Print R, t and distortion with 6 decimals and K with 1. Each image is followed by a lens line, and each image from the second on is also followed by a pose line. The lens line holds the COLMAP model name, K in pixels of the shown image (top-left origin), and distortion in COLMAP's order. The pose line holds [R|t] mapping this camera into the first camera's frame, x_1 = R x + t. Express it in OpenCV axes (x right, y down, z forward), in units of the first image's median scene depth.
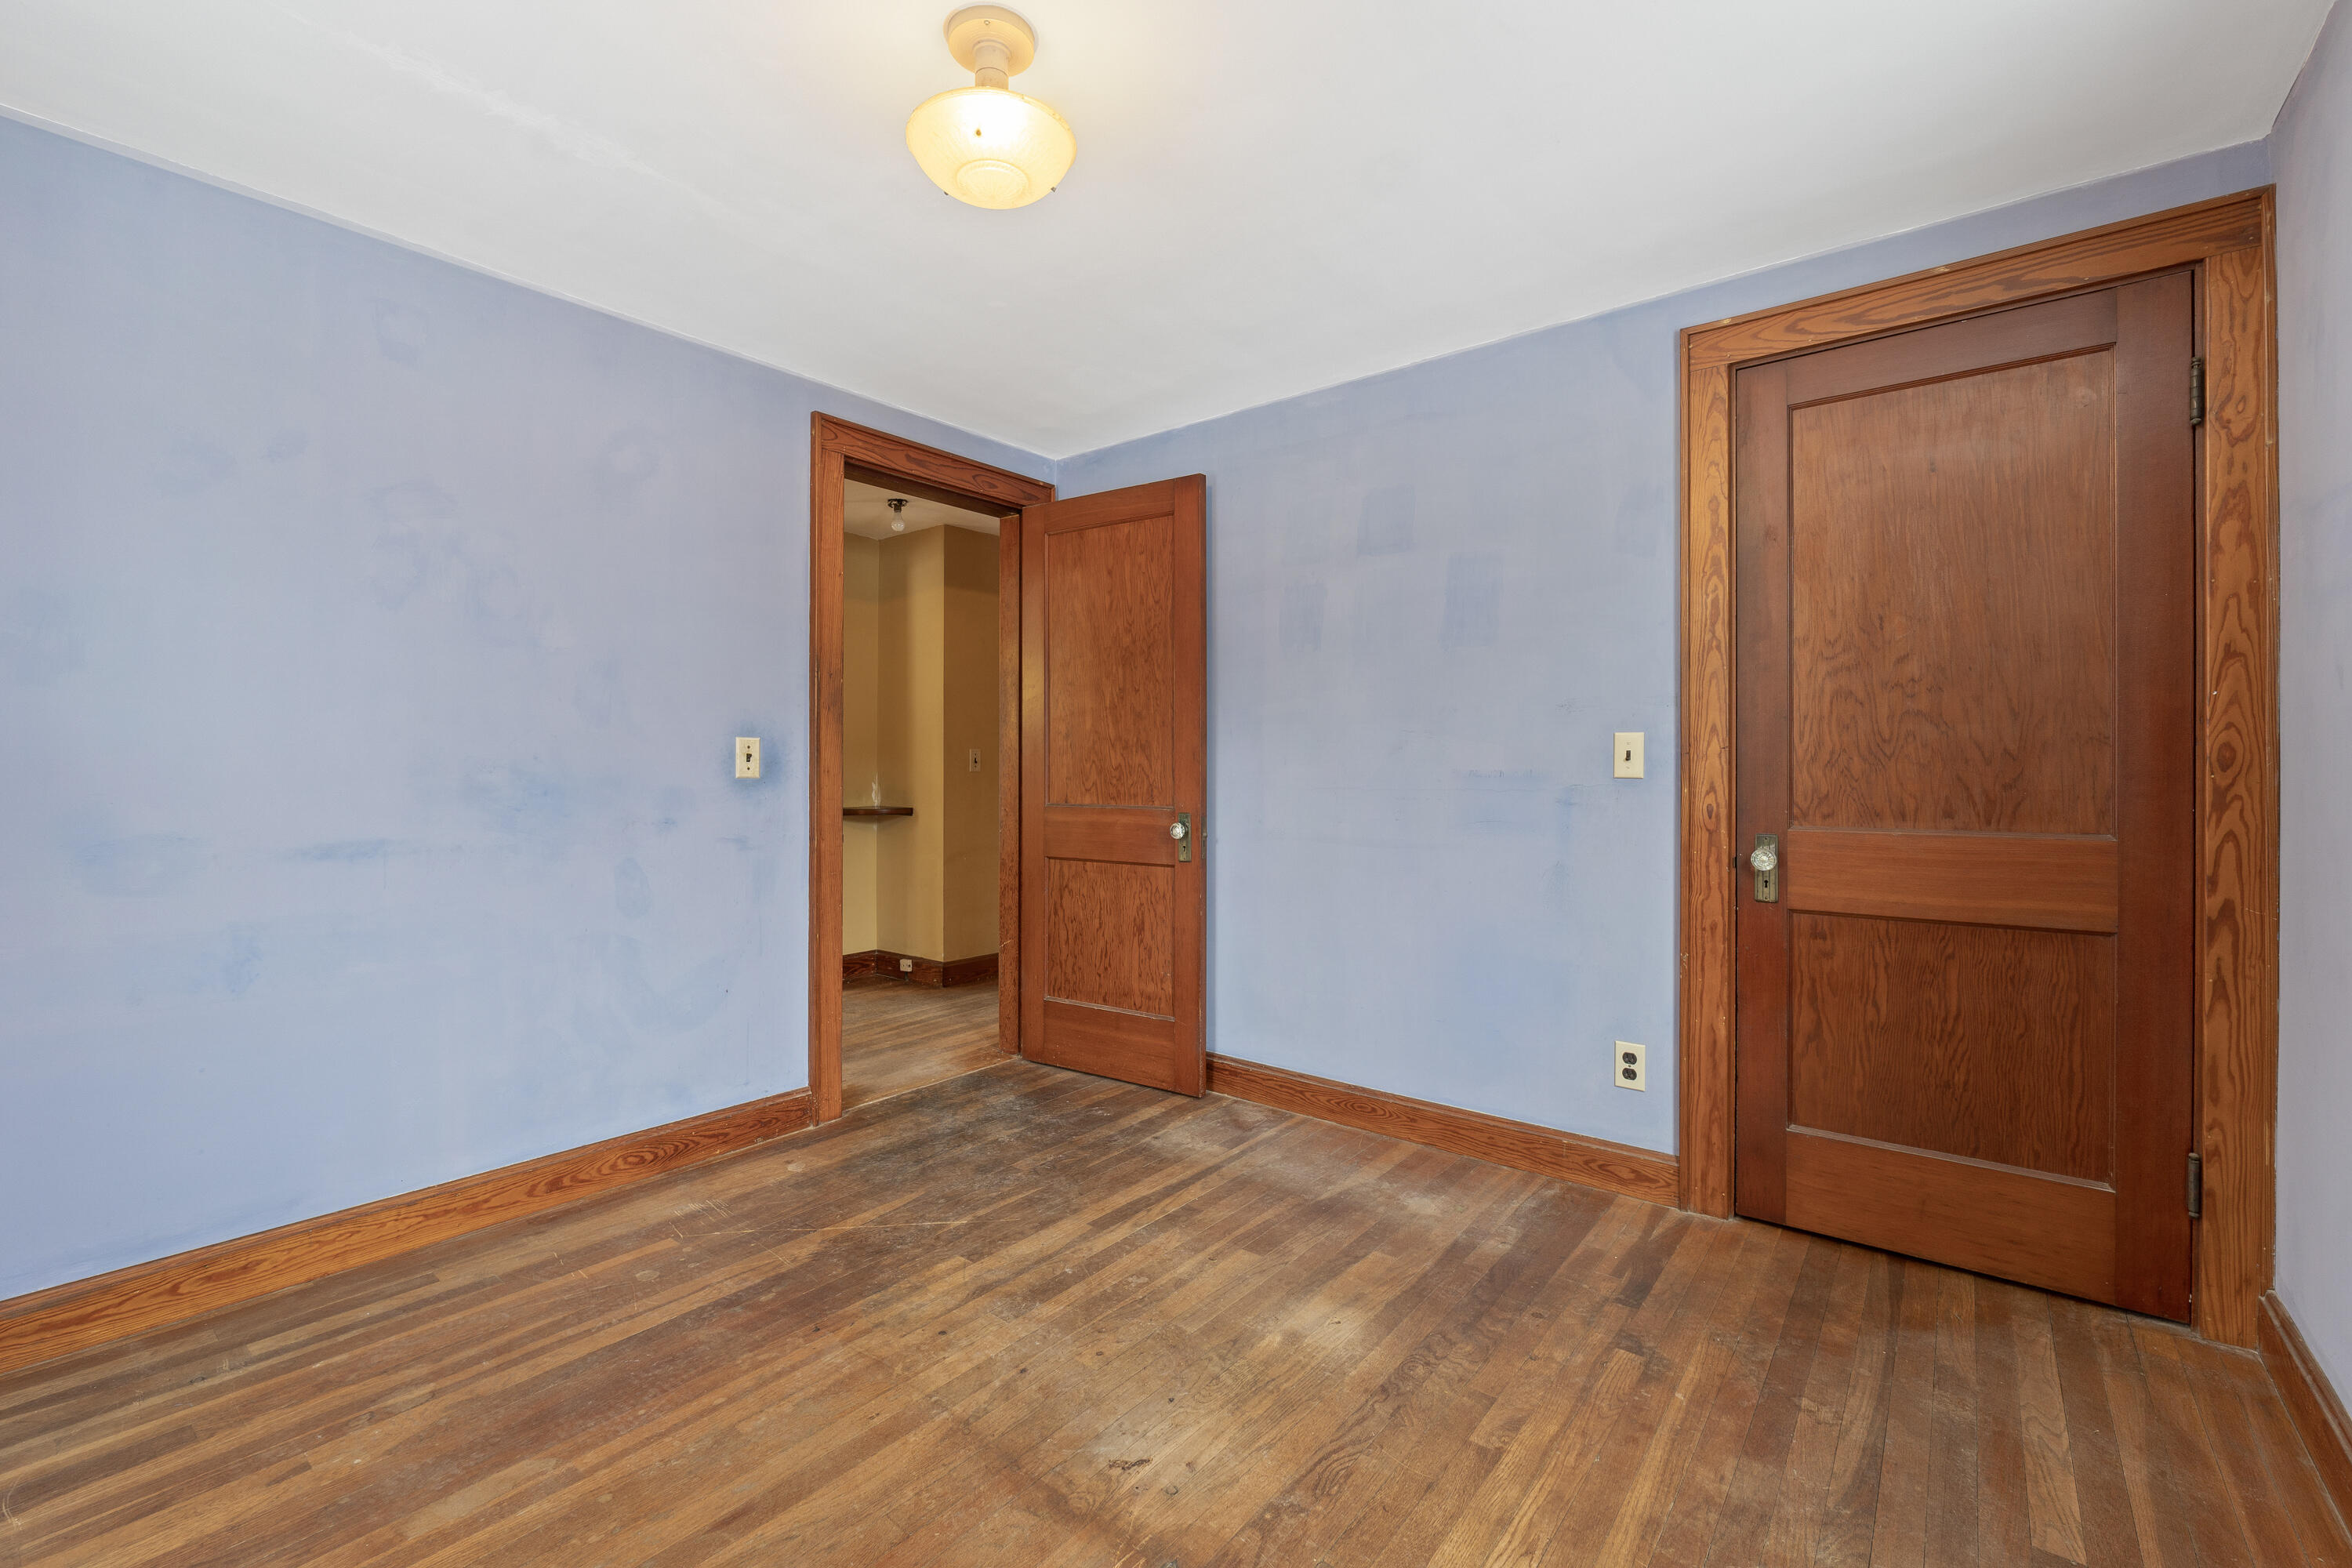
lens RADIAL K [[993.8, 0, 1176.0], [0, 993.8, 777.4], [0, 0, 1]] dist [-0.004436, 0.000452]
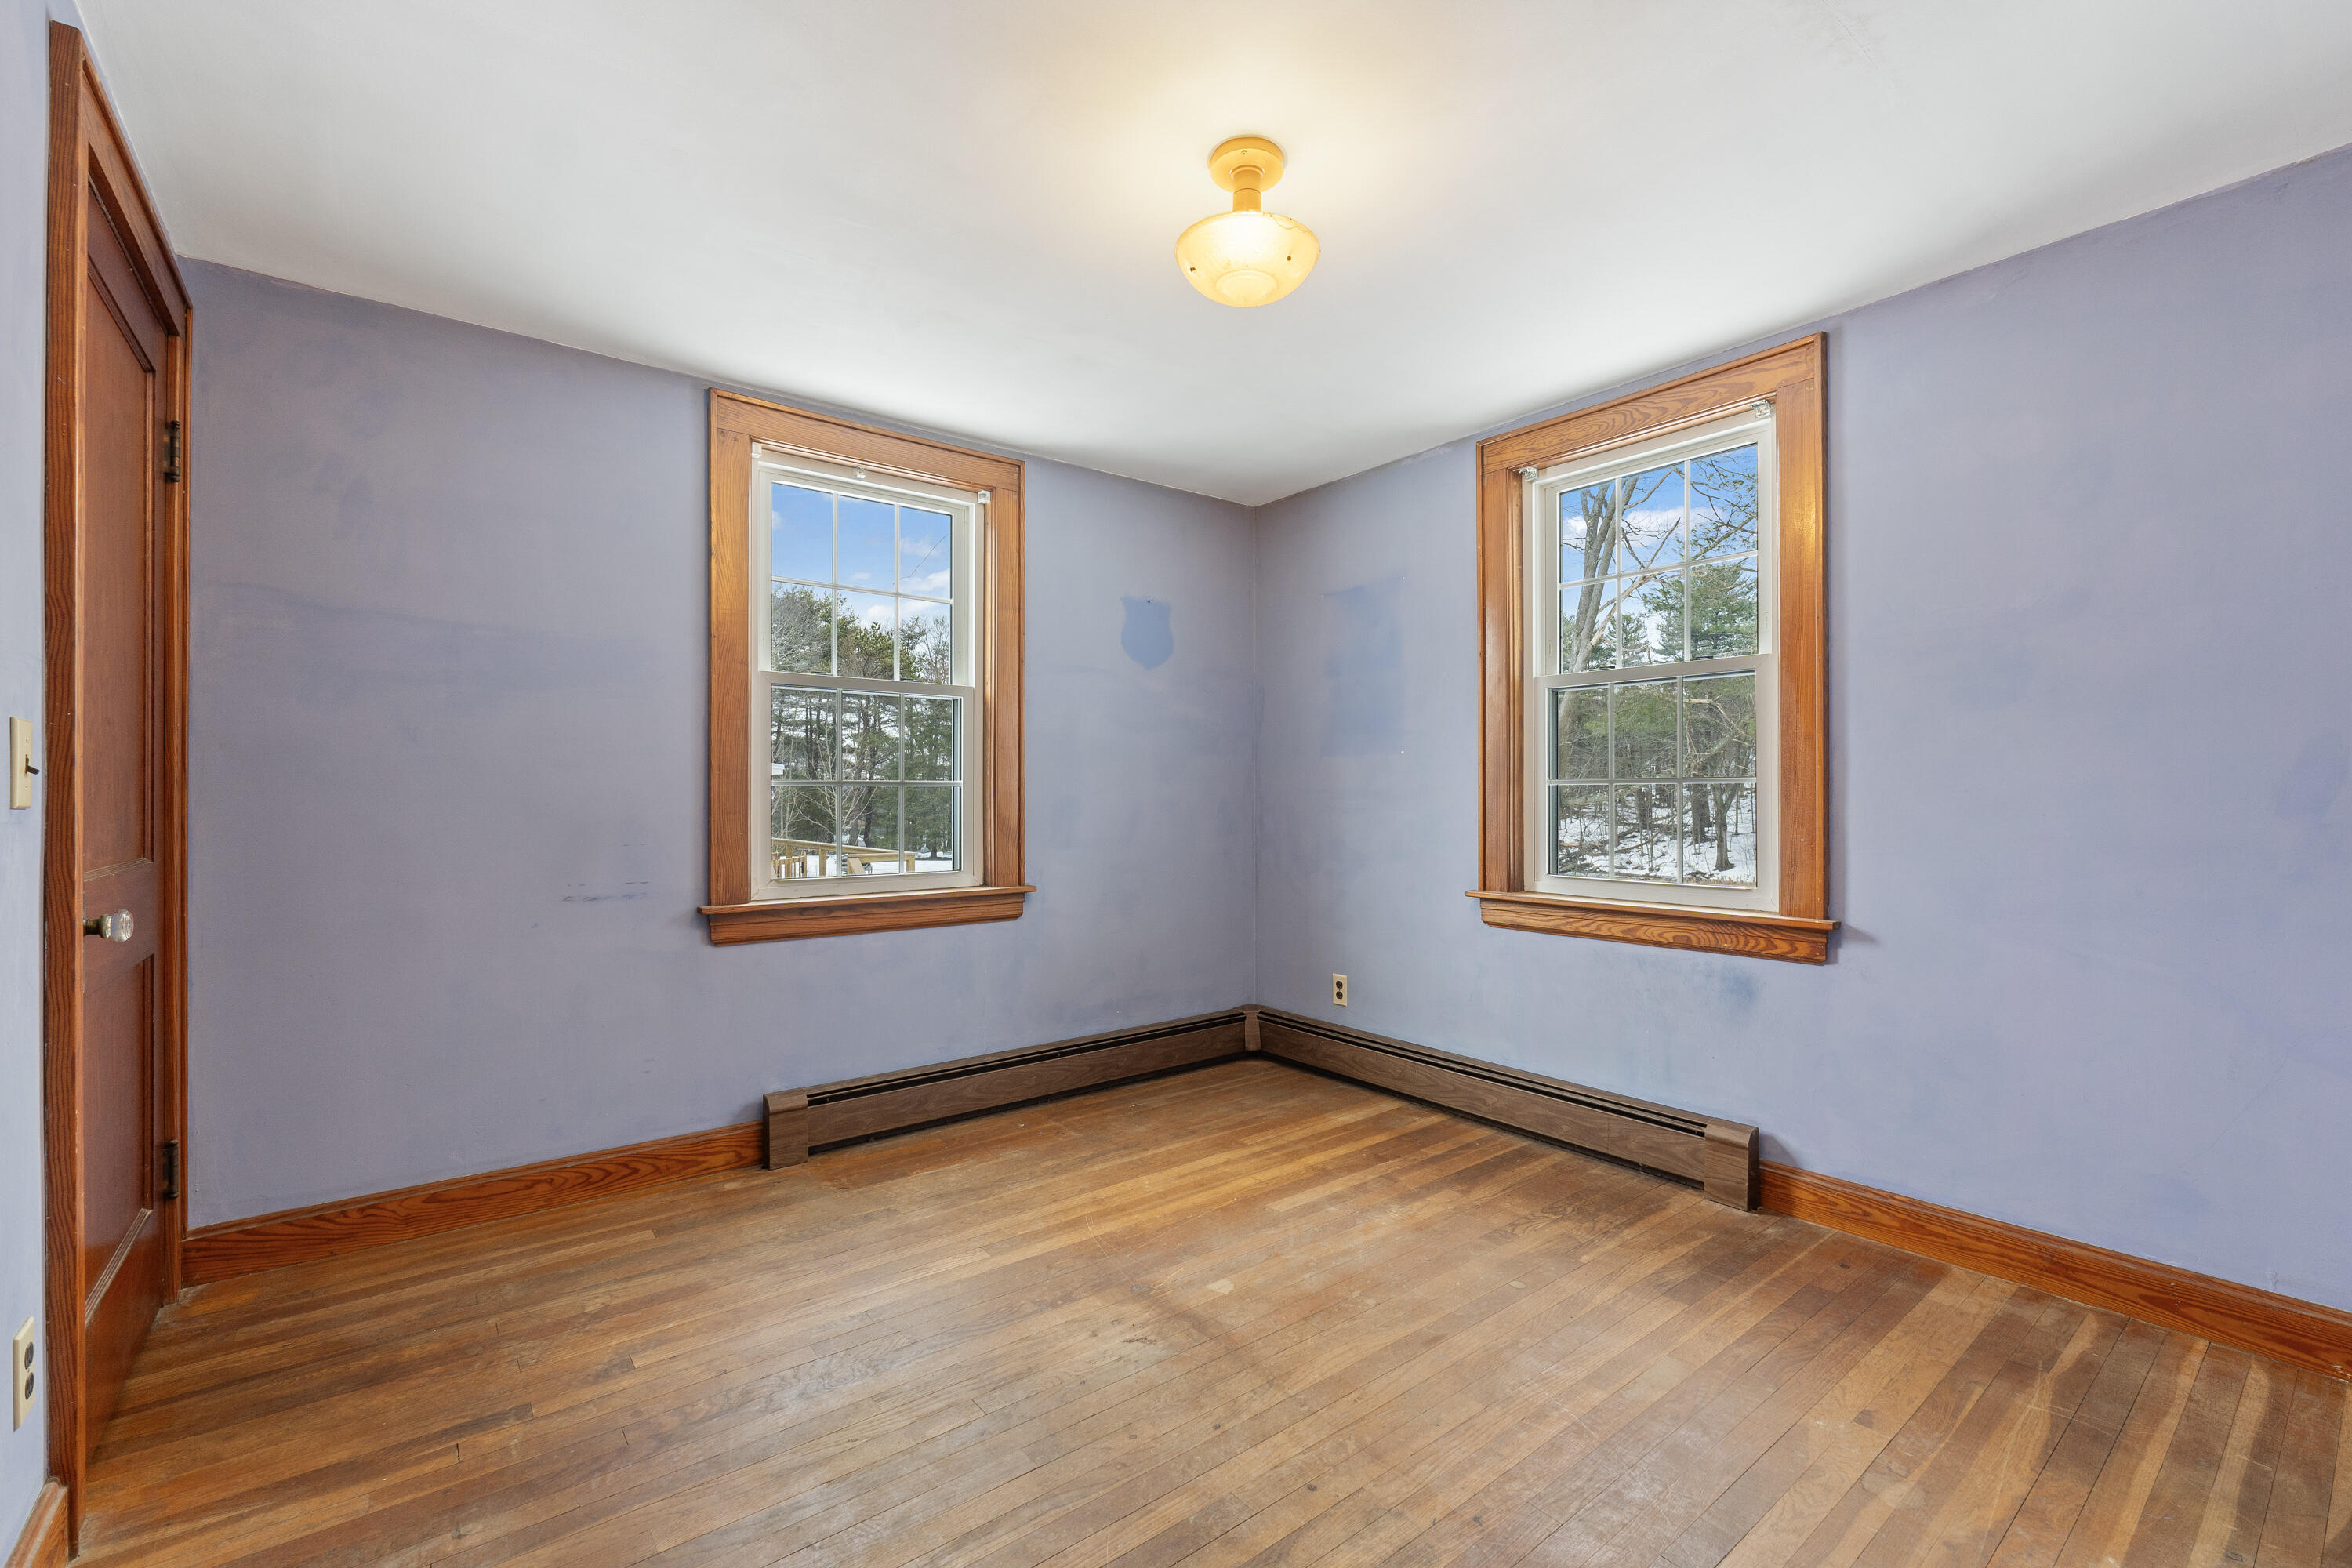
lens RADIAL K [[993.8, 0, 1173.4], [0, 993.8, 782.6], [0, 0, 1]] dist [-0.004436, 0.000452]
pose [[-0.971758, 0.001128, 0.235975, -0.351836], [0.000238, 0.999993, -0.003800, -0.014613], [-0.235978, -0.003636, -0.971752, 2.015125]]
